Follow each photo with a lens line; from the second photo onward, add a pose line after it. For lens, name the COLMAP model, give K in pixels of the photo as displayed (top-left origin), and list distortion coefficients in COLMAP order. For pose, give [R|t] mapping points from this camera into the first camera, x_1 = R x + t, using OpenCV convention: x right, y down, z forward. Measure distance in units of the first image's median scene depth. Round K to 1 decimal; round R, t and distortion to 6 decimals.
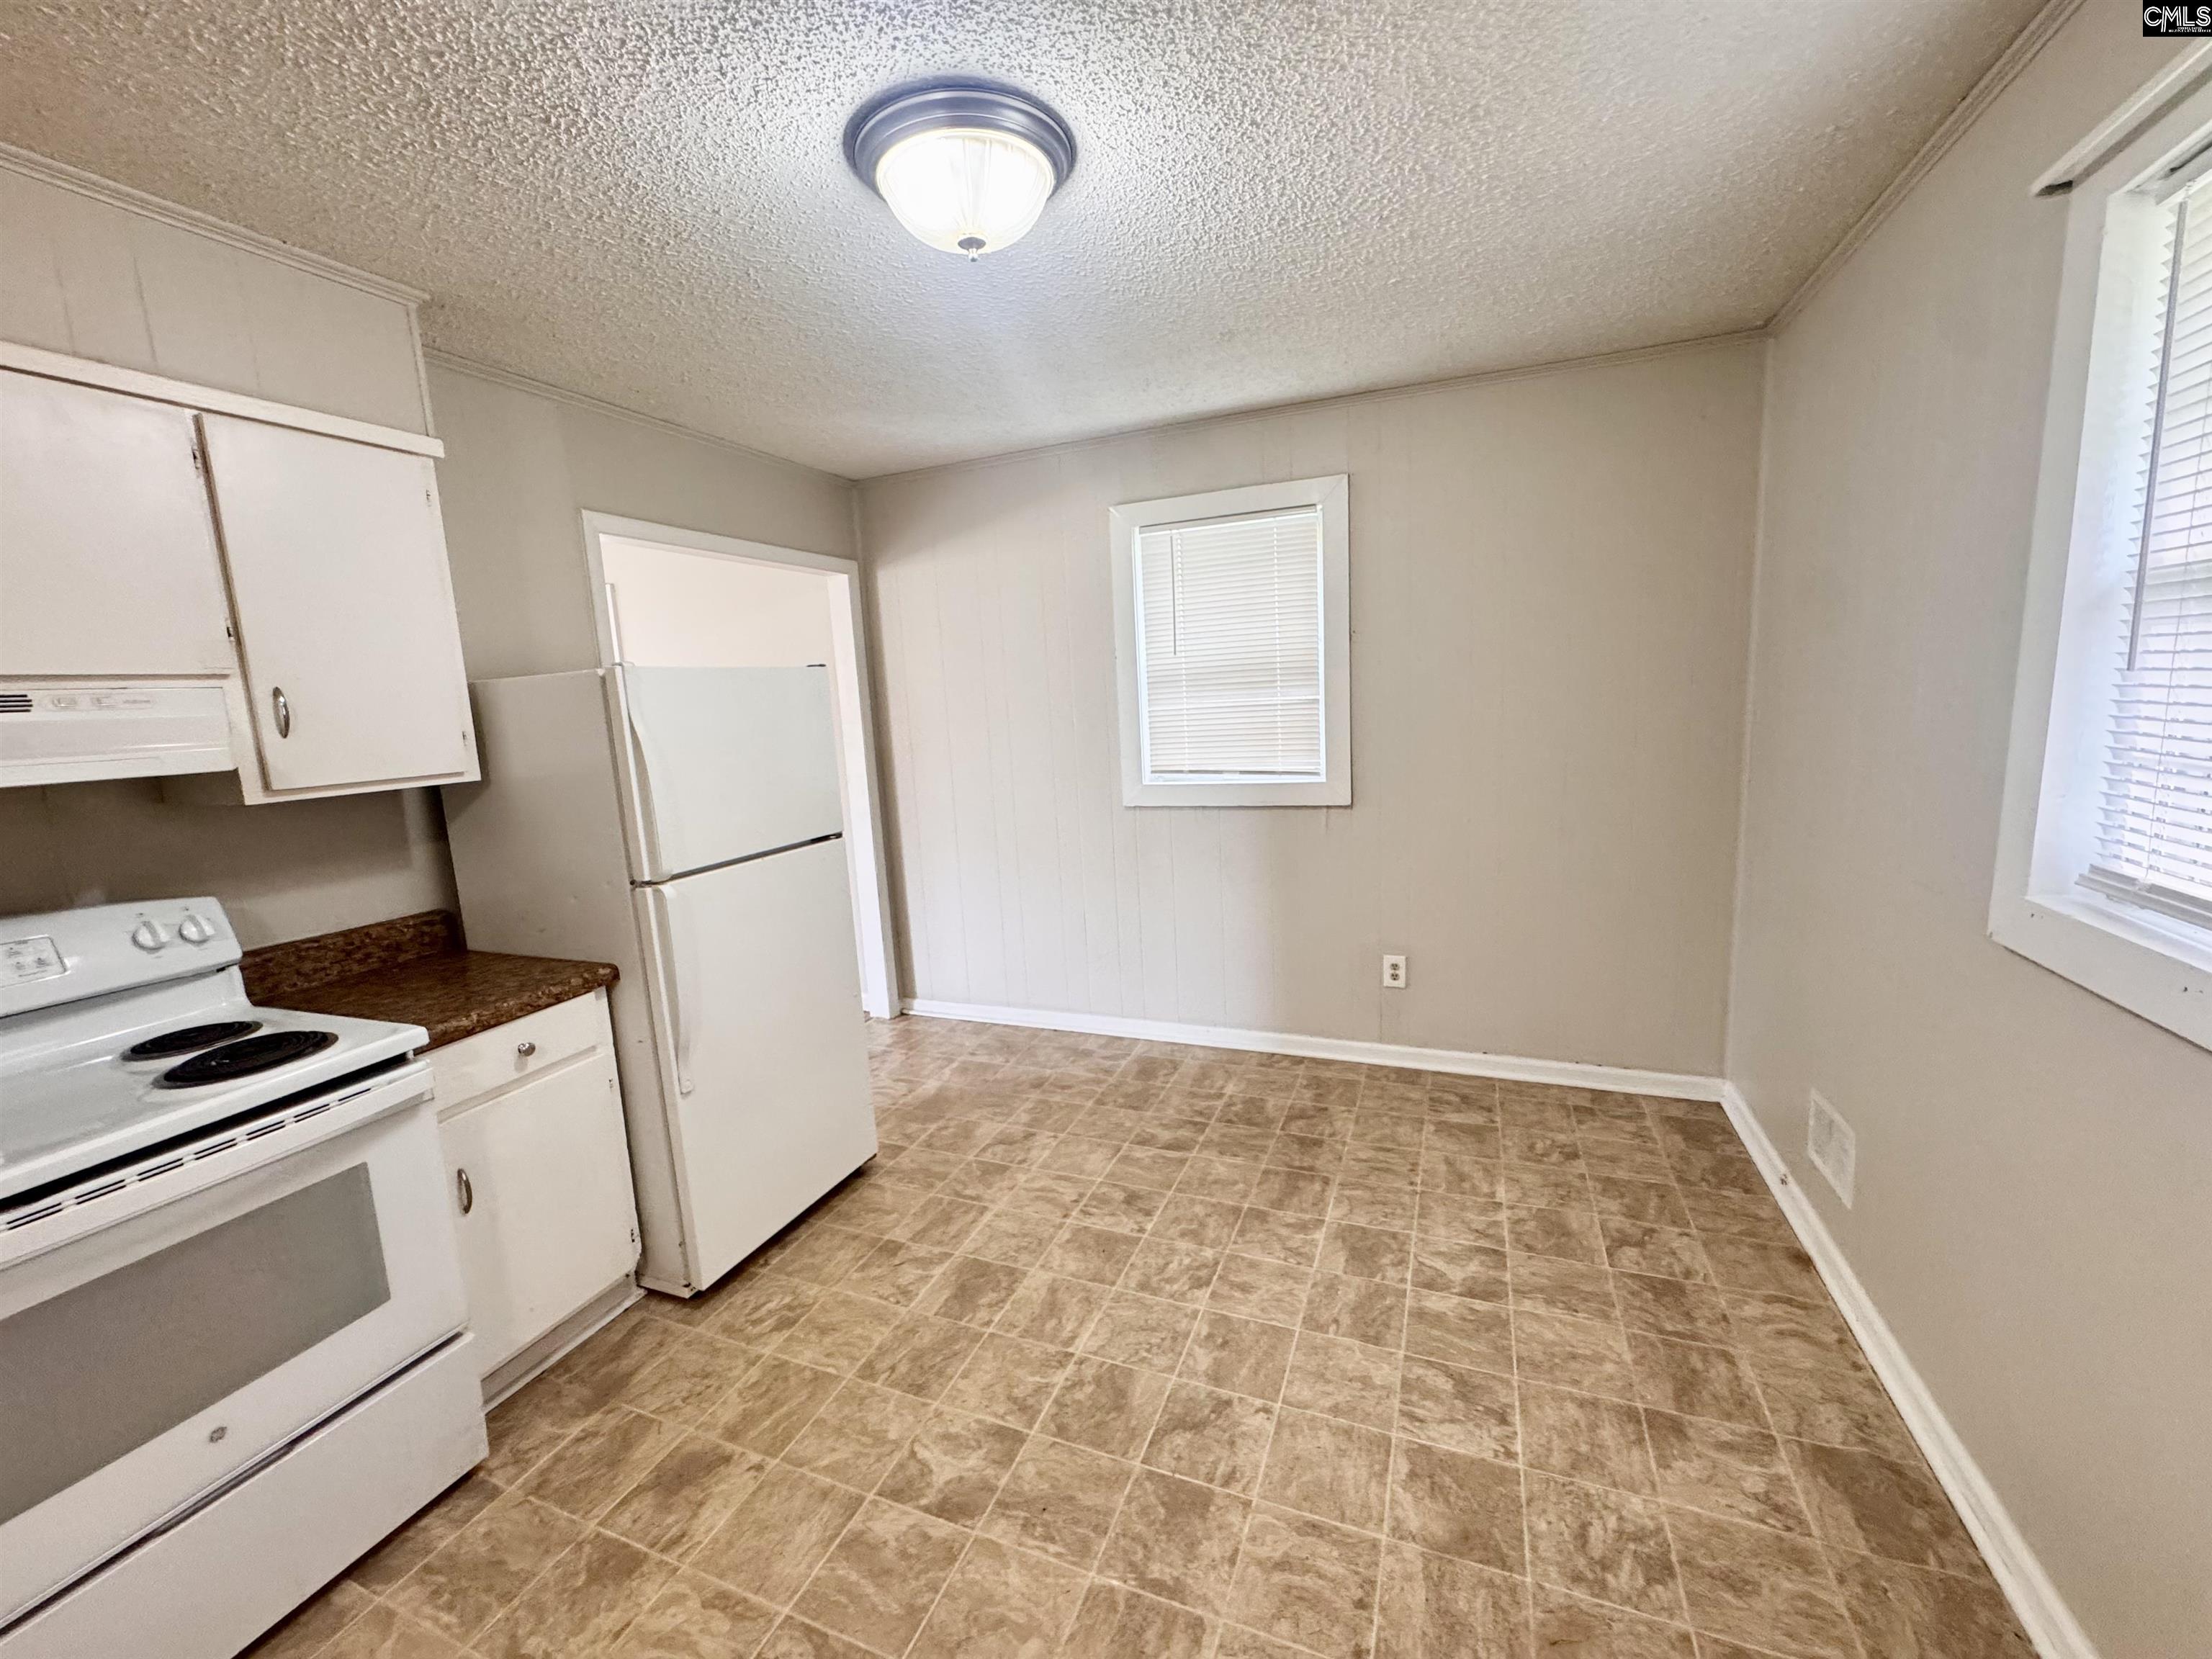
lens RADIAL K [[884.2, 0, 1106.7], [0, 884.2, 828.6], [0, 0, 1]] dist [-0.001416, 0.000137]
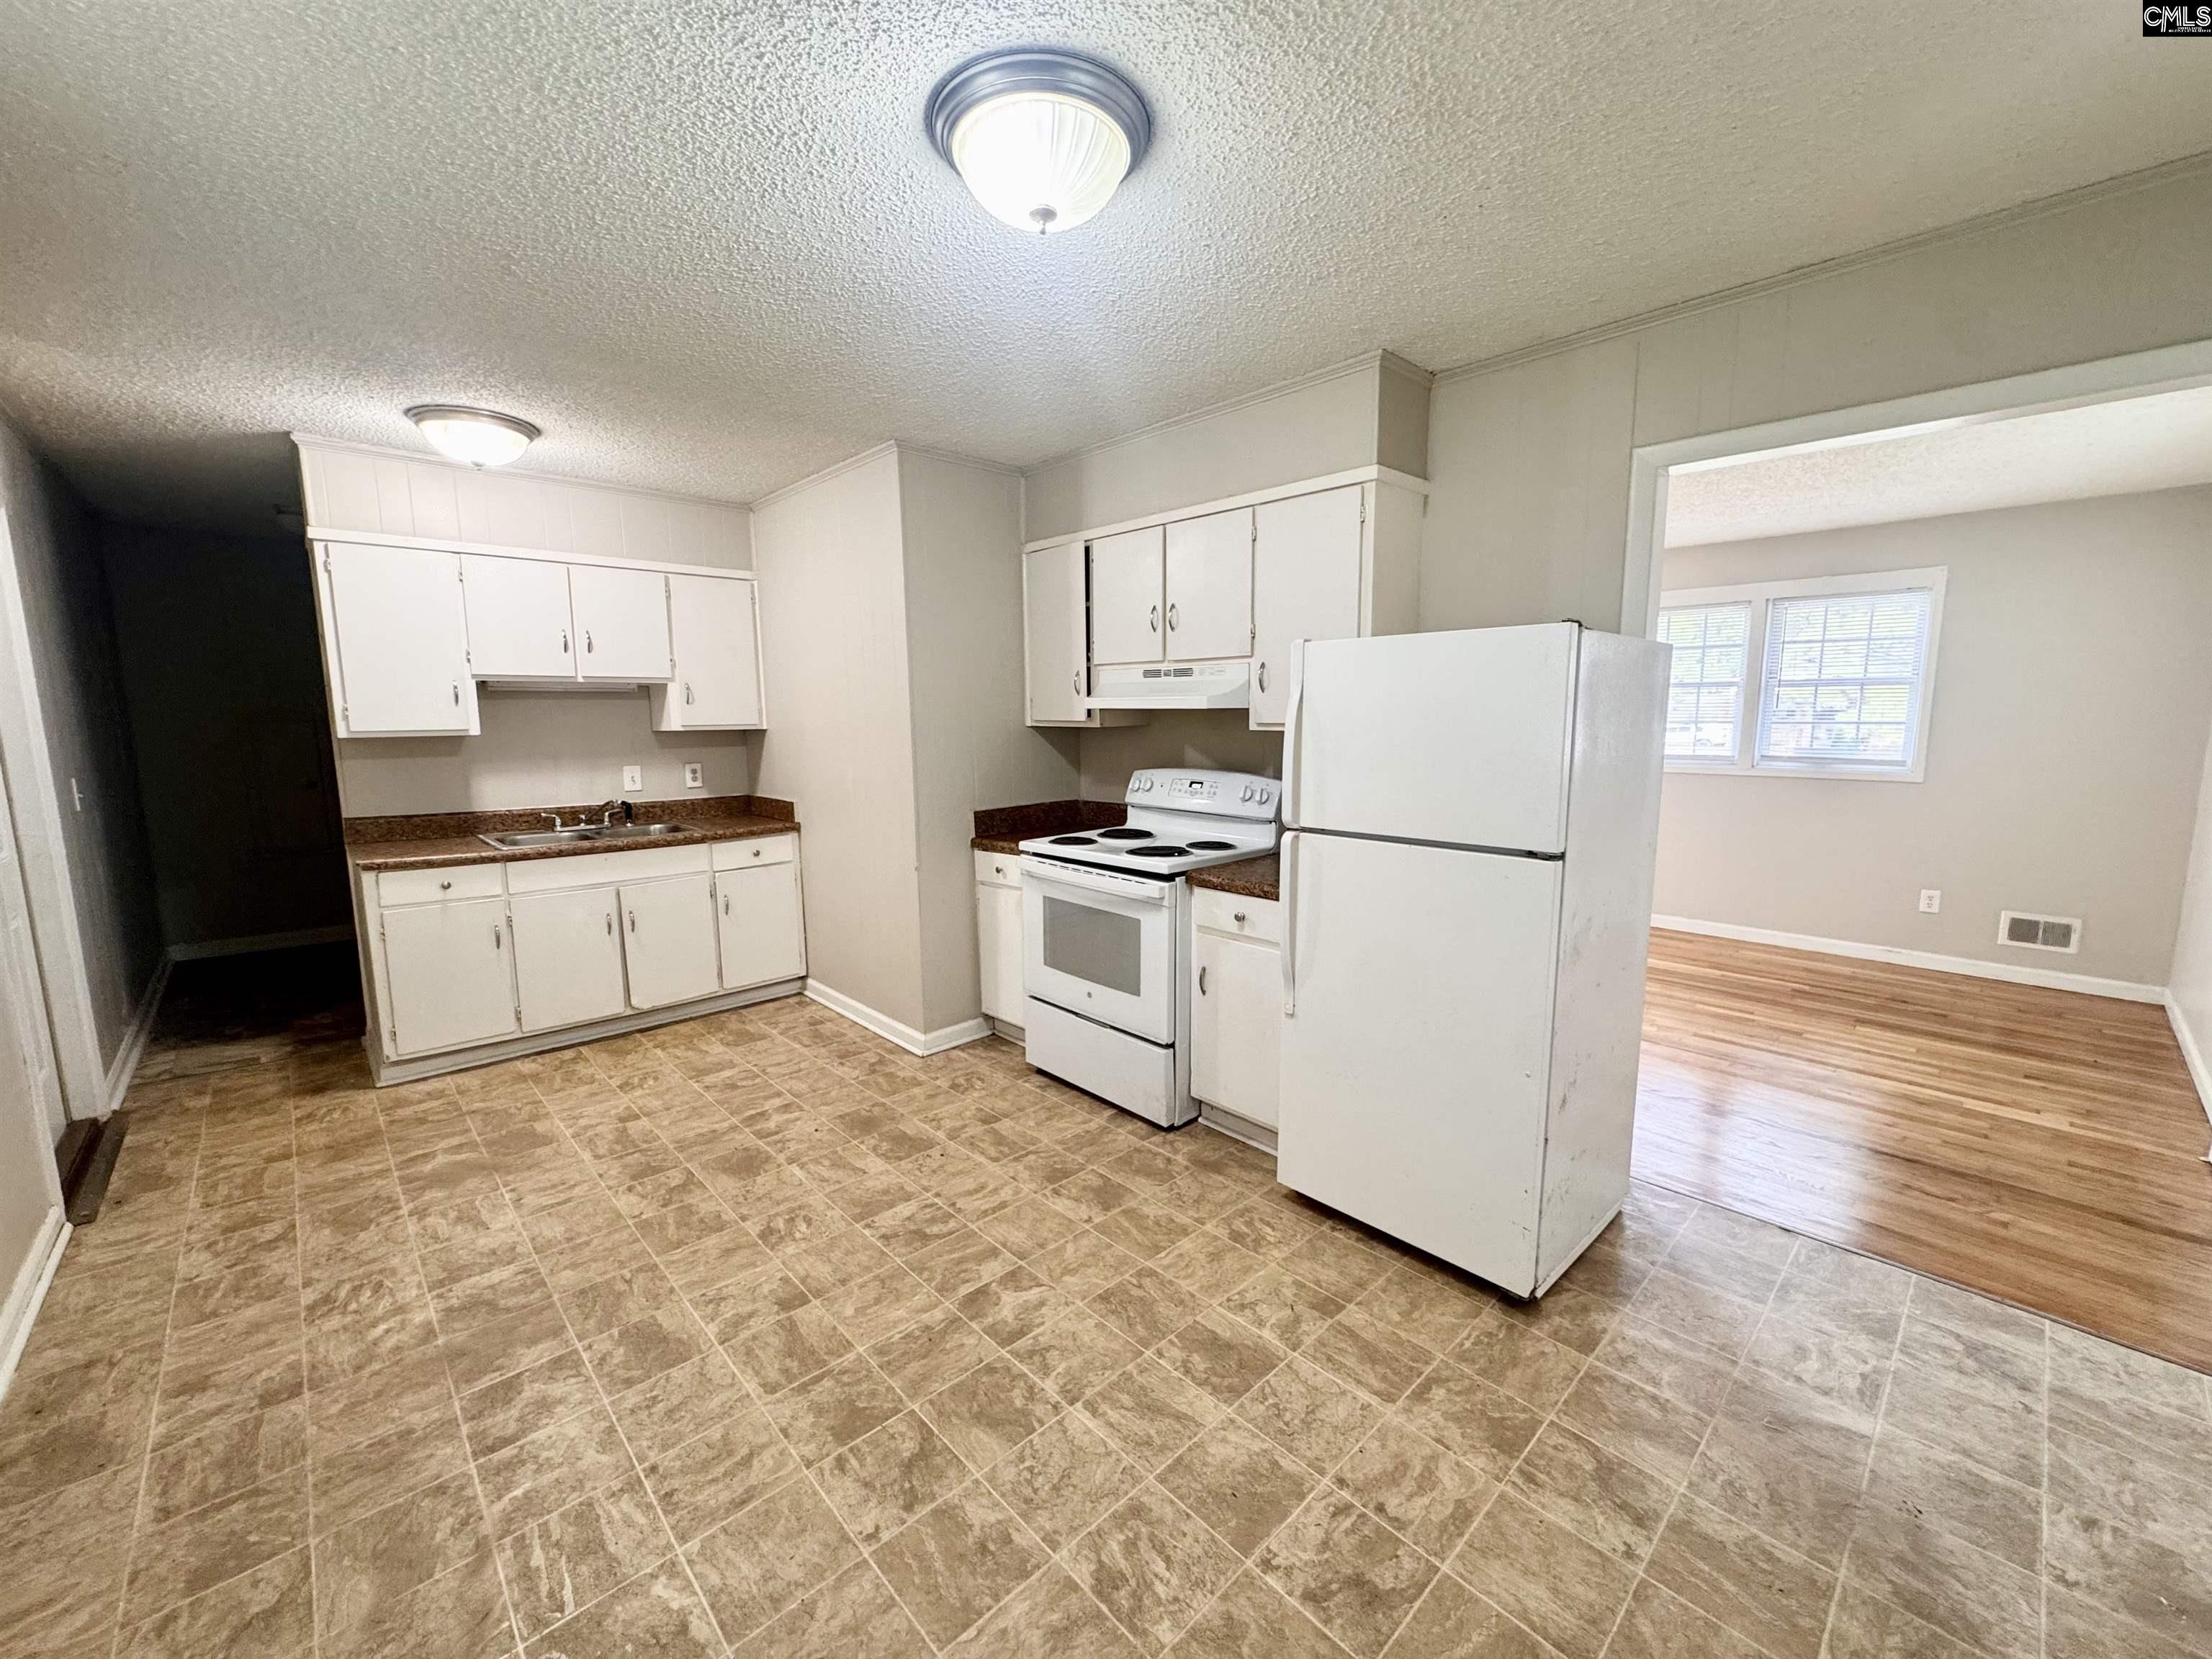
lens RADIAL K [[884.2, 0, 1107.7], [0, 884.2, 829.5], [0, 0, 1]] dist [-0.001416, 0.000137]
pose [[-0.418467, 0.173209, -0.891563, 0.681850], [-0.111107, 0.964511, 0.239530, -0.204550], [0.901411, 0.199294, -0.384371, 1.321324]]
